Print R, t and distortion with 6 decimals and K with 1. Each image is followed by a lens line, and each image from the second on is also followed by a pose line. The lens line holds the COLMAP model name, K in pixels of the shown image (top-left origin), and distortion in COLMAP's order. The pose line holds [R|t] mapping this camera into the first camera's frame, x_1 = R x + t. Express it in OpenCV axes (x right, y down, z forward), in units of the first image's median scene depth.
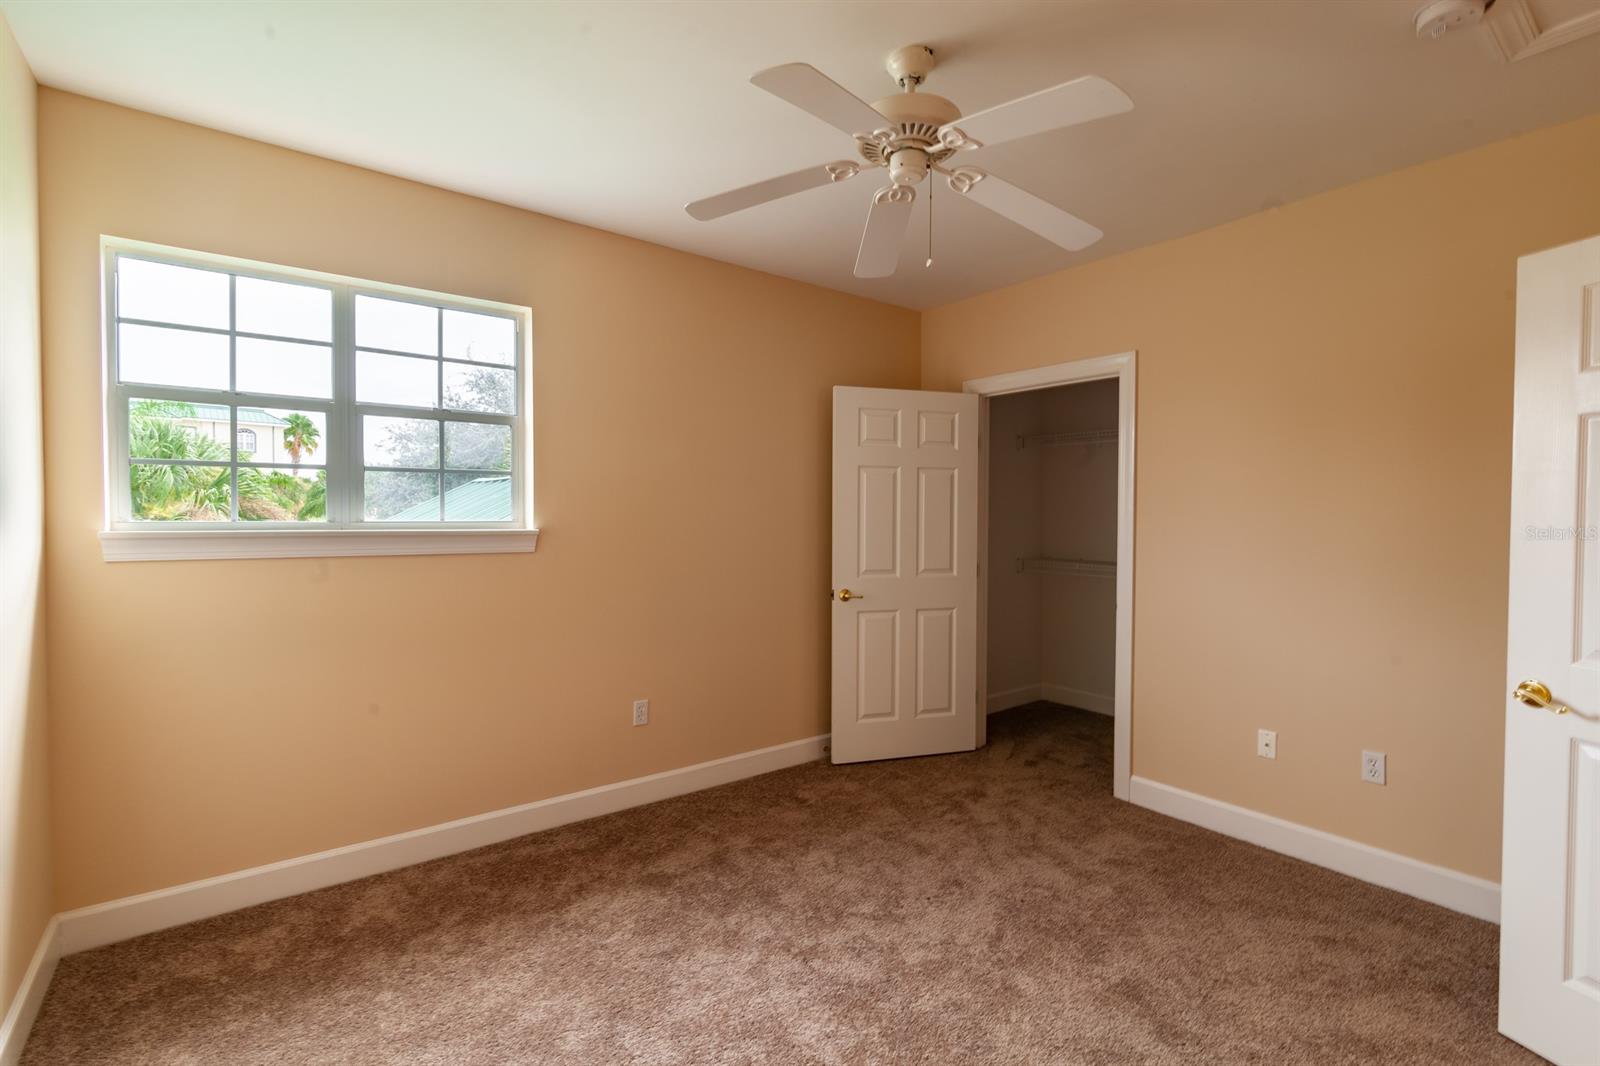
lens RADIAL K [[730.1, 0, 833.1], [0, 730.1, 518.2], [0, 0, 1]] dist [0.002995, -0.002024]
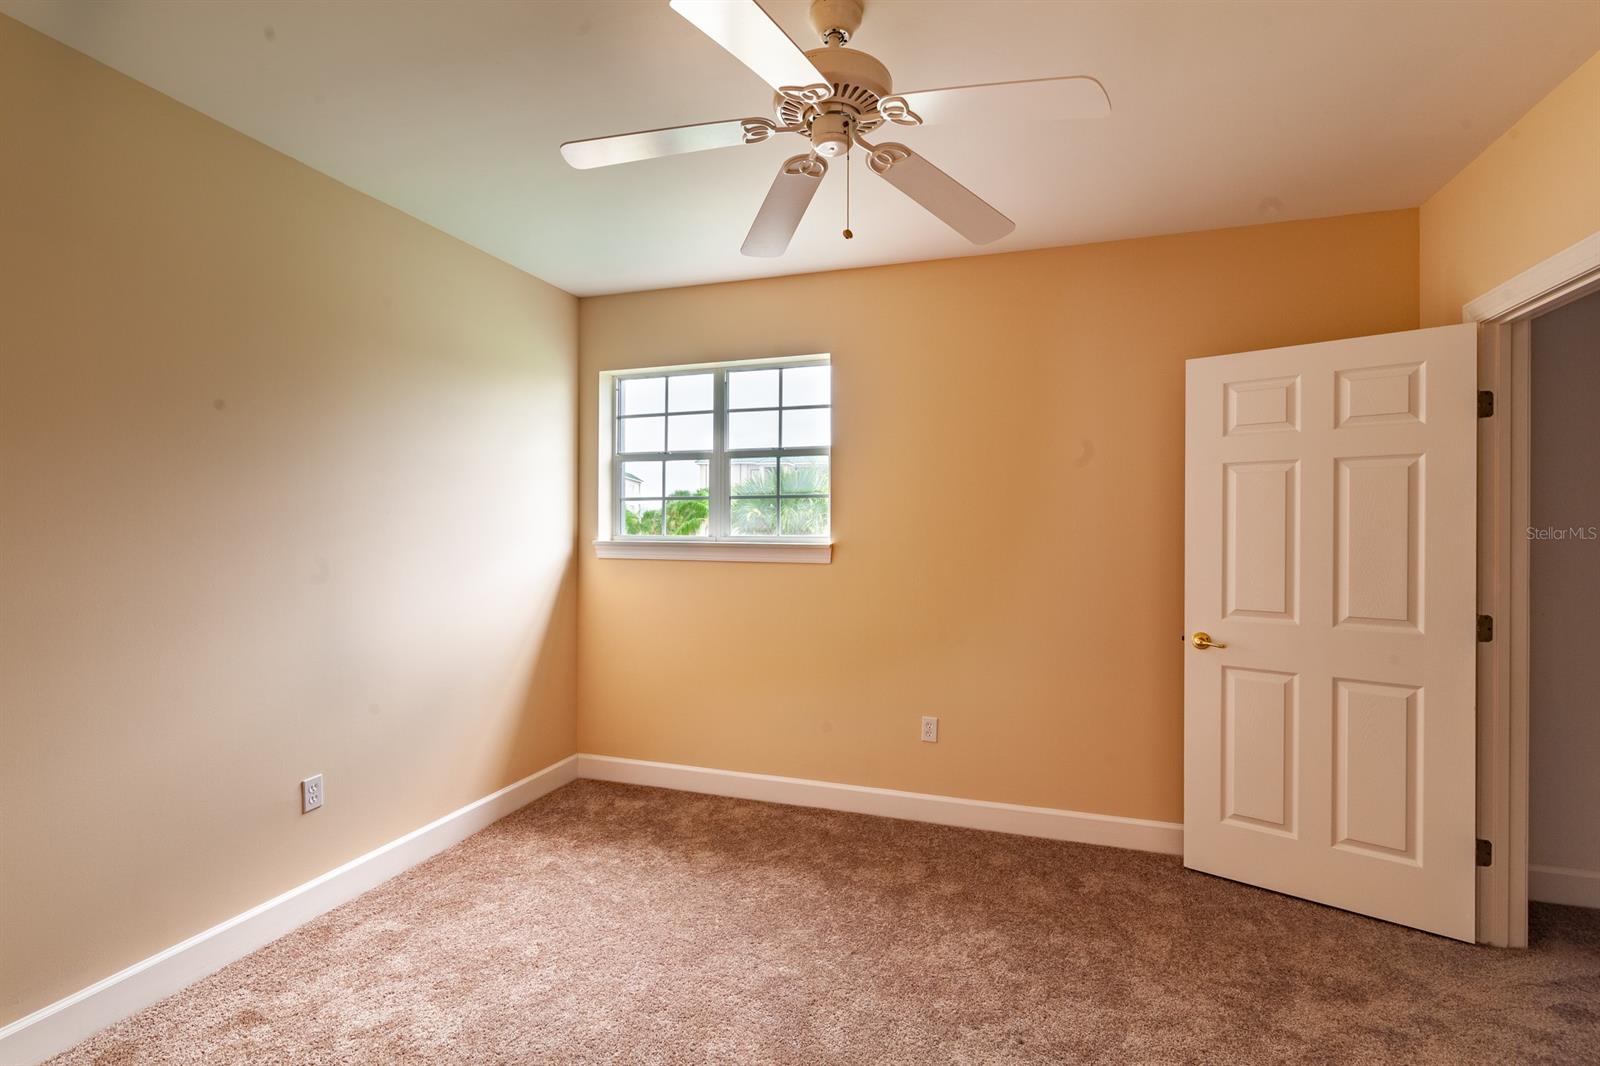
lens RADIAL K [[730.1, 0, 805.2], [0, 730.1, 531.3], [0, 0, 1]] dist [0.002995, -0.002024]
pose [[0.546708, -0.006941, -0.837295, 0.538920], [-0.009876, 0.999843, -0.014737, 0.012728], [0.837265, 0.016326, 0.546553, 0.342599]]
